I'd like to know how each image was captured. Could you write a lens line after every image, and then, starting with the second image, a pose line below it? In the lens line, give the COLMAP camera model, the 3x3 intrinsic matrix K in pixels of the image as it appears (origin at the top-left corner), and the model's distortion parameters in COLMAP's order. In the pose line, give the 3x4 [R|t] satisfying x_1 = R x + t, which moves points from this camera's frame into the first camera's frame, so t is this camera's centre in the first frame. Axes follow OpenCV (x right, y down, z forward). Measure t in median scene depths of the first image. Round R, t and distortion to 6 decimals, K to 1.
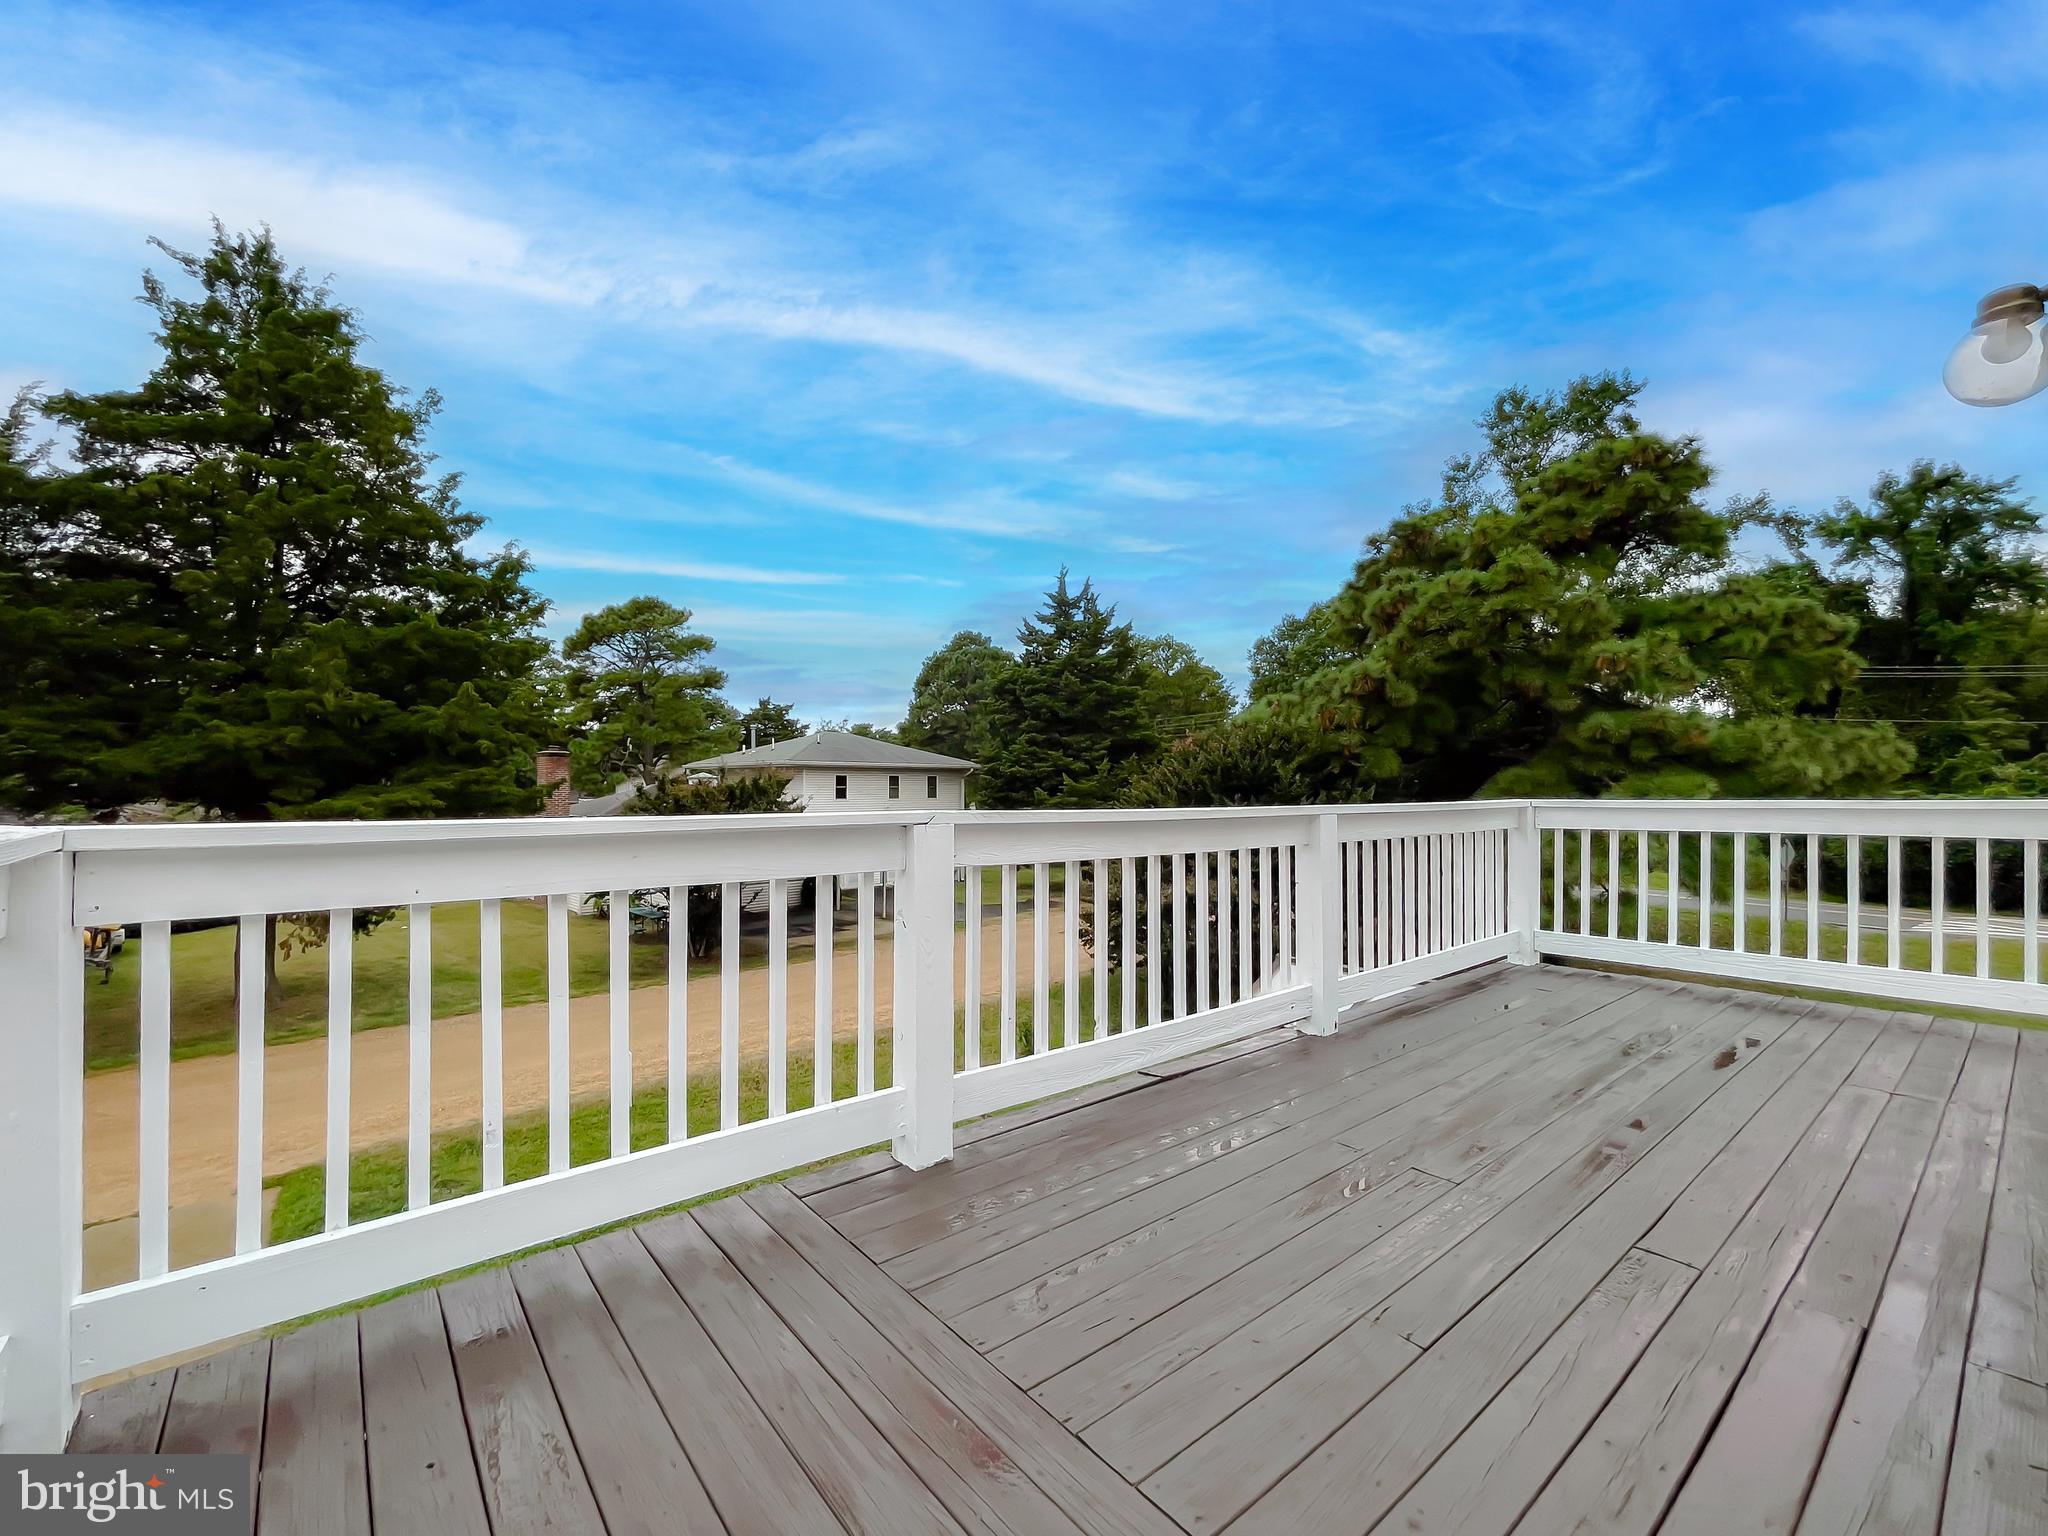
lens RADIAL K [[837.9, 0, 1029.7], [0, 837.9, 773.9], [0, 0, 1]] dist [0.001700, 0.000271]
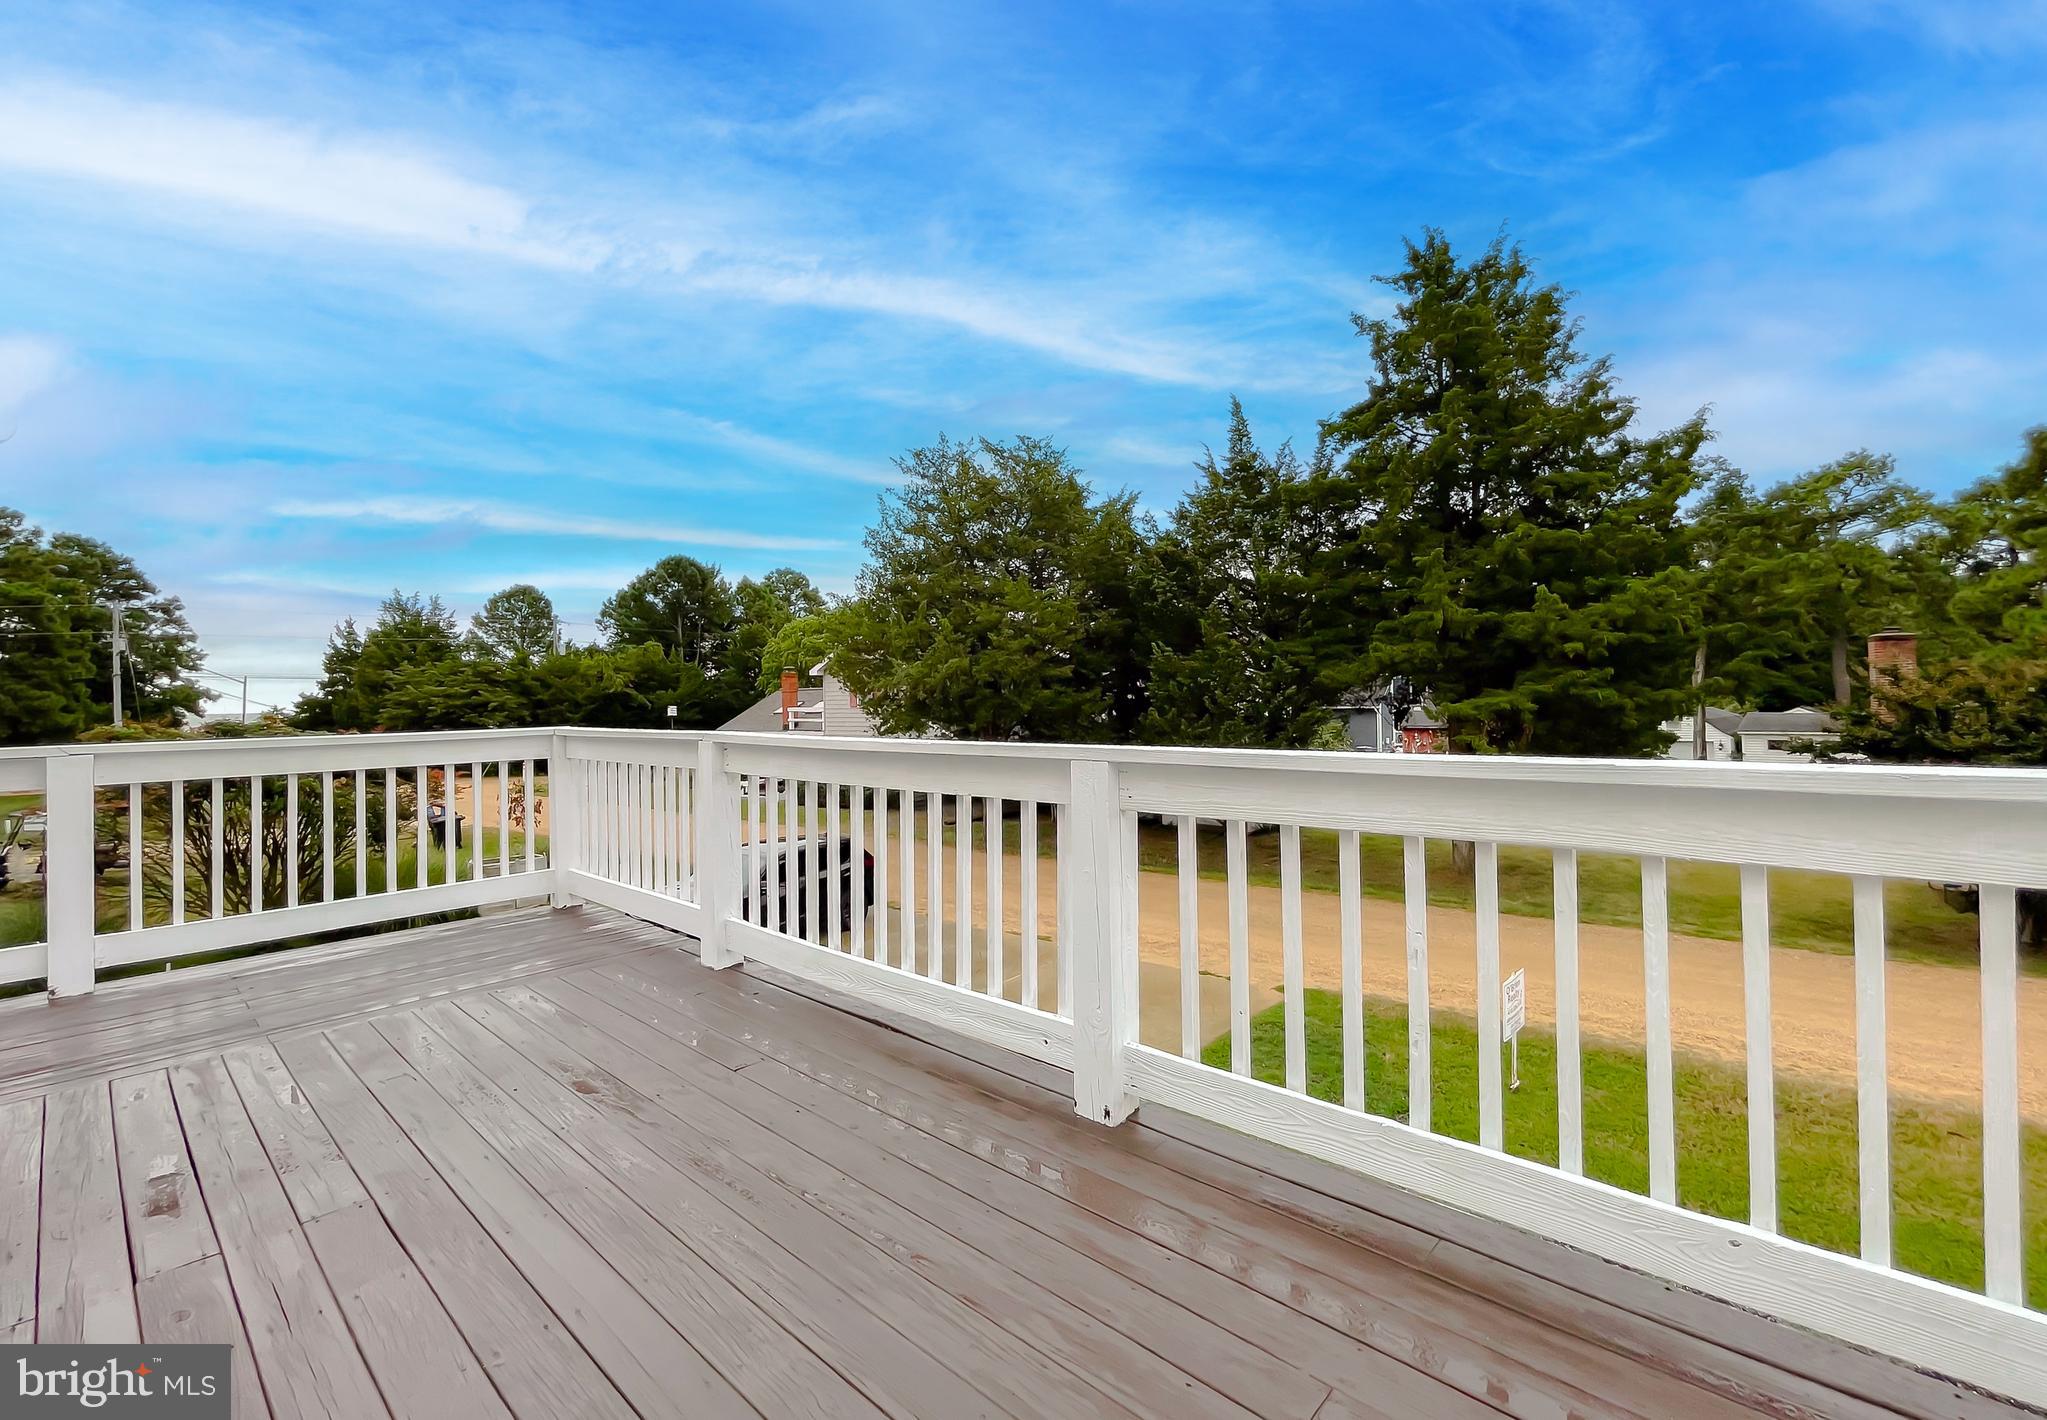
lens RADIAL K [[857.2, 0, 990.7], [0, 857.2, 691.9], [0, 0, 1]] dist [-0.004862, 0.001885]
pose [[0.148534, -0.005819, -0.988890, 0.277855], [0.029768, 0.999556, -0.001411, -0.001145], [0.988459, -0.029228, 0.148641, 0.241812]]
